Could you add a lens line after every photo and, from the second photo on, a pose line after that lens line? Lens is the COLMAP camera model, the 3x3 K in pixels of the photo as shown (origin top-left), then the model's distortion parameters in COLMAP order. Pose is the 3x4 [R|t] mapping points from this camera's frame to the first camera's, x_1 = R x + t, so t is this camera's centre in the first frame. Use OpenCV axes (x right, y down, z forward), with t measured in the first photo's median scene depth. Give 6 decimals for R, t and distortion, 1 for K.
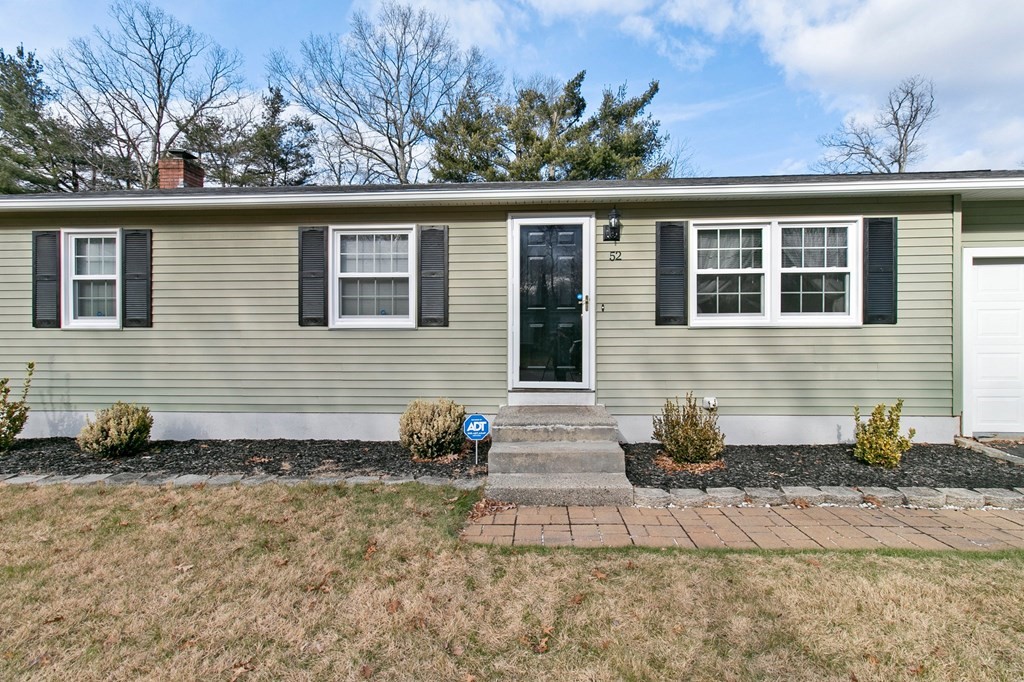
lens RADIAL K [[477.6, 0, 525.7], [0, 477.6, 344.6], [0, 0, 1]] dist [0.002802, 0.001348]
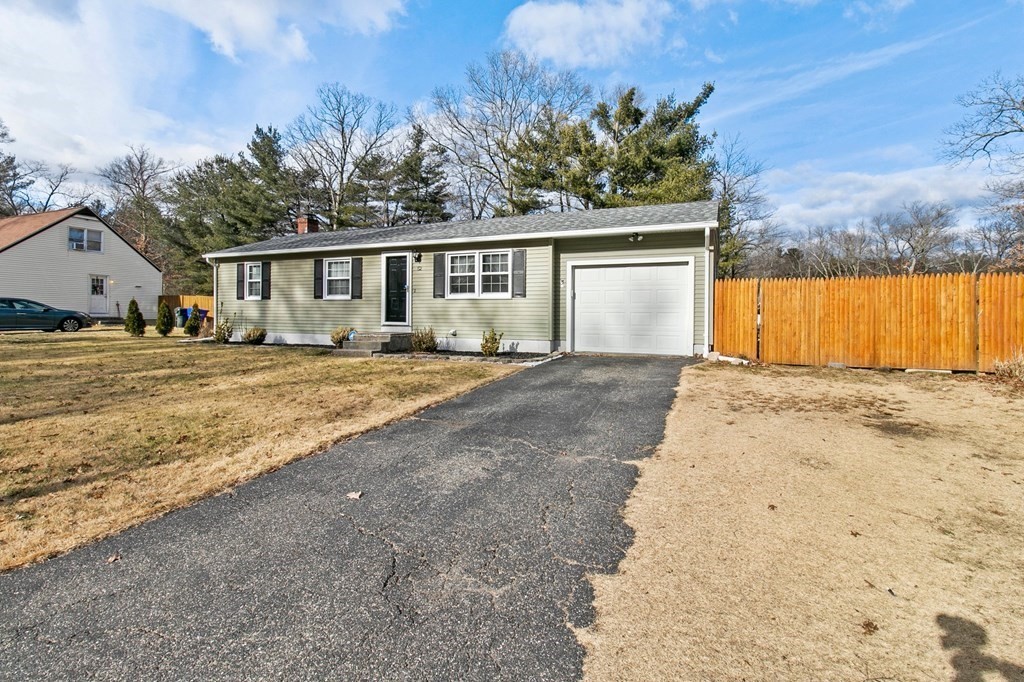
lens RADIAL K [[462.4, 0, 518.1], [0, 462.4, 333.3], [0, 0, 1]] dist [-0.004839, 0.000698]
pose [[0.942916, 0.024492, -0.332128, 1.325019], [-0.019249, 0.999633, 0.019068, 0.073373], [0.332473, -0.011587, 0.943042, -0.917090]]
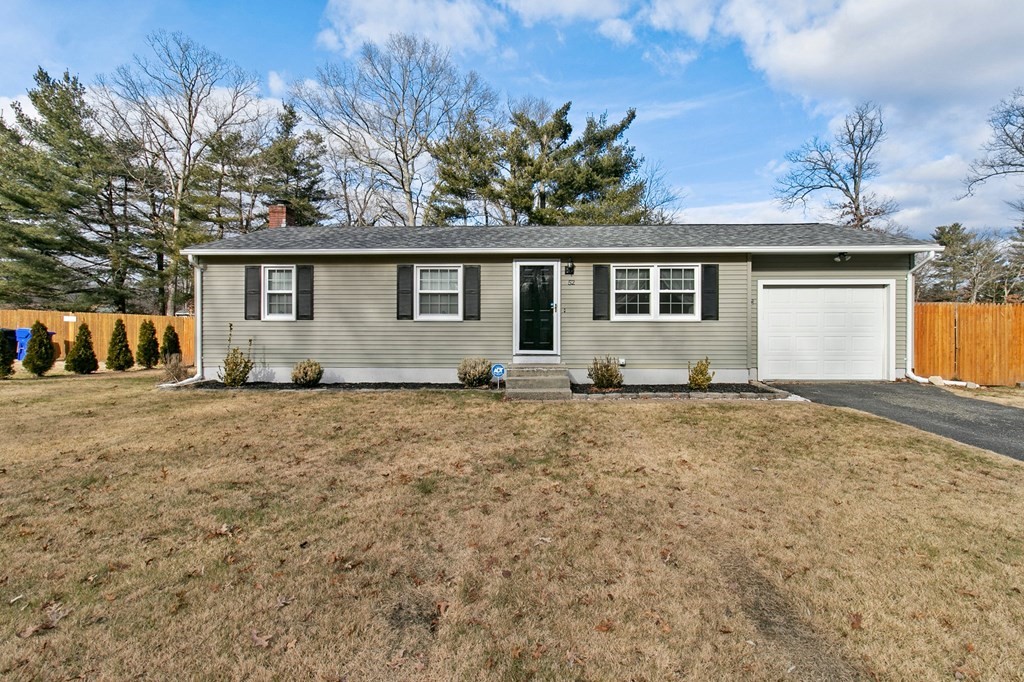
lens RADIAL K [[477.6, 0, 525.7], [0, 477.6, 344.6], [0, 0, 1]] dist [0.002802, 0.001348]
pose [[0.999802, 0.004429, 0.019404, -0.022881], [-0.004473, 0.999988, 0.002232, 0.048340], [-0.019394, -0.002318, 0.999809, -0.802074]]
